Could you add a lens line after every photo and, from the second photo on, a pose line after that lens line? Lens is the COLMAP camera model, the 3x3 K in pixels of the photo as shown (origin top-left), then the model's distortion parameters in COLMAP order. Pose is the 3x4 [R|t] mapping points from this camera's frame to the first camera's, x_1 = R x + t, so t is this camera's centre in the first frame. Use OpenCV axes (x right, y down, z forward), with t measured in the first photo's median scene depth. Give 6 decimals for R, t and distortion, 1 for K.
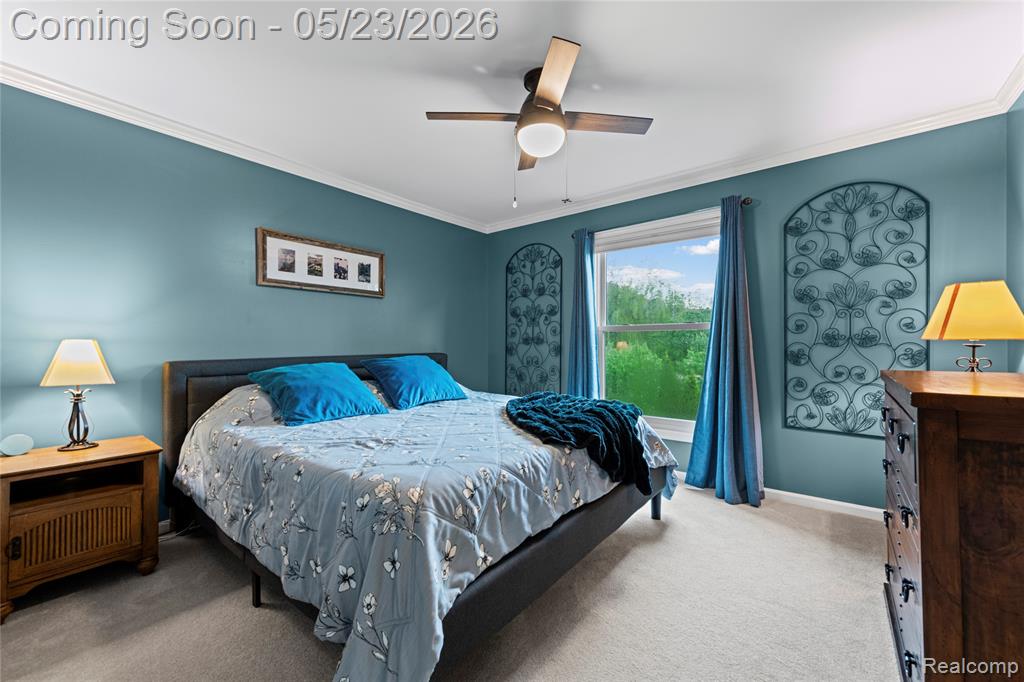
lens RADIAL K [[406.5, 0, 511.8], [0, 406.5, 341.7], [0, 0, 1]] dist [0.009393, -0.001860]
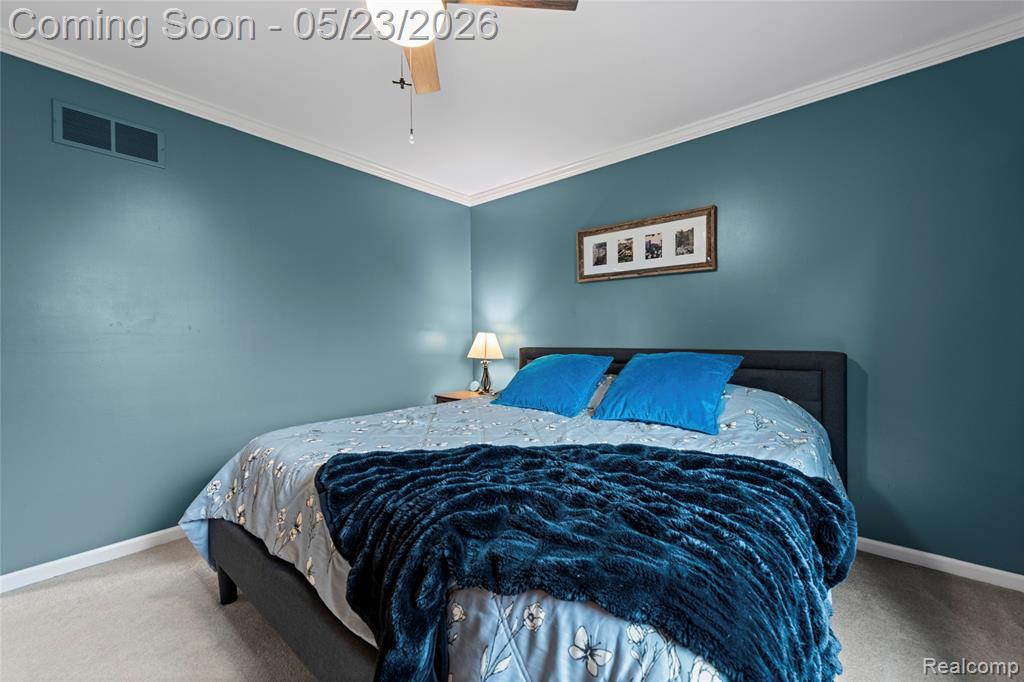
lens RADIAL K [[406.5, 0, 512.6], [0, 406.5, 338.2], [0, 0, 1]] dist [0.009393, -0.001860]
pose [[-0.032294, 0.011696, -0.999410, 0.465978], [0.010137, 0.999884, 0.011374, 0.000351], [0.999427, -0.009764, -0.032409, 0.771790]]
